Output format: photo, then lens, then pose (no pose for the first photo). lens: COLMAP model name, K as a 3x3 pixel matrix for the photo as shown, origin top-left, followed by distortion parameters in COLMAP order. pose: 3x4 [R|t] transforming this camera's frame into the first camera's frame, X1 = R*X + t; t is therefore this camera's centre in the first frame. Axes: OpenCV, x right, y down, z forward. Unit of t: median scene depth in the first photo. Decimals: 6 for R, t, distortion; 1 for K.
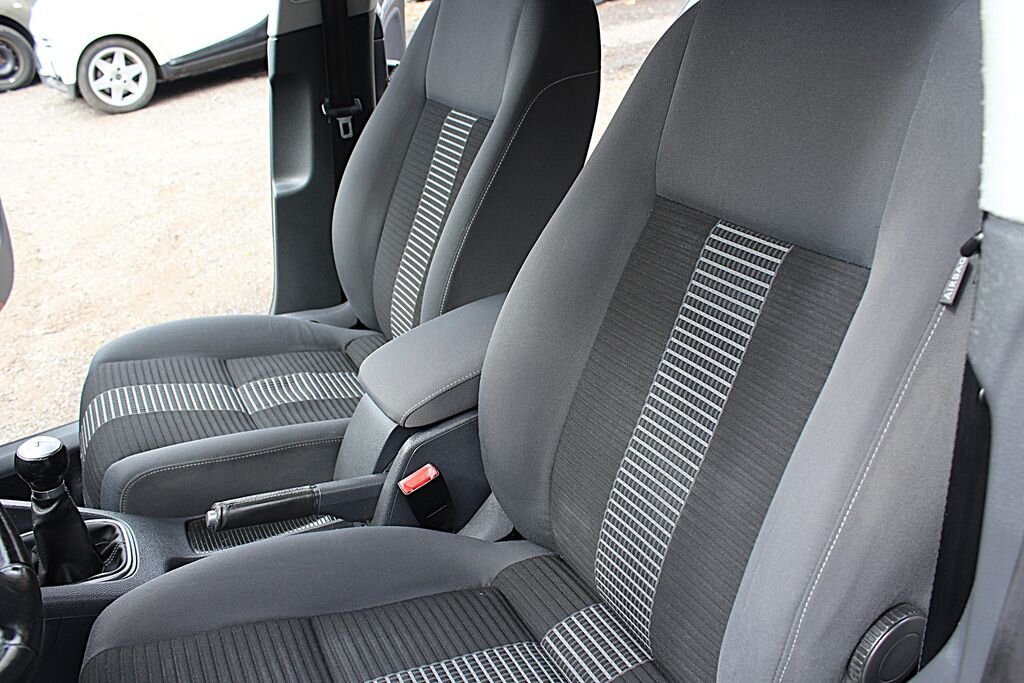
lens RADIAL K [[893.0, 0, 511.3], [0, 893.0, 353.7], [0, 0, 1]] dist [-0.160165, 0.150463]
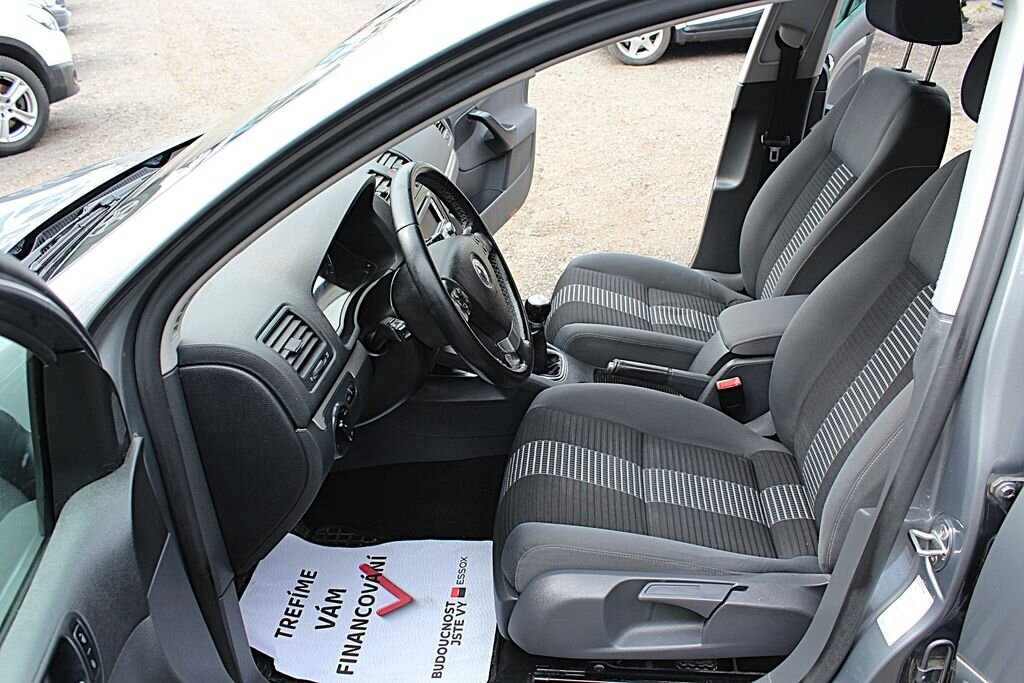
lens RADIAL K [[893.0, 0, 511.3], [0, 893.0, 353.7], [0, 0, 1]] dist [-0.160165, 0.150463]
pose [[0.846060, 0.303889, -0.437989, 0.188516], [-0.283503, 0.952281, 0.113079, 0.009849], [0.451452, 0.028499, 0.891840, -0.490939]]
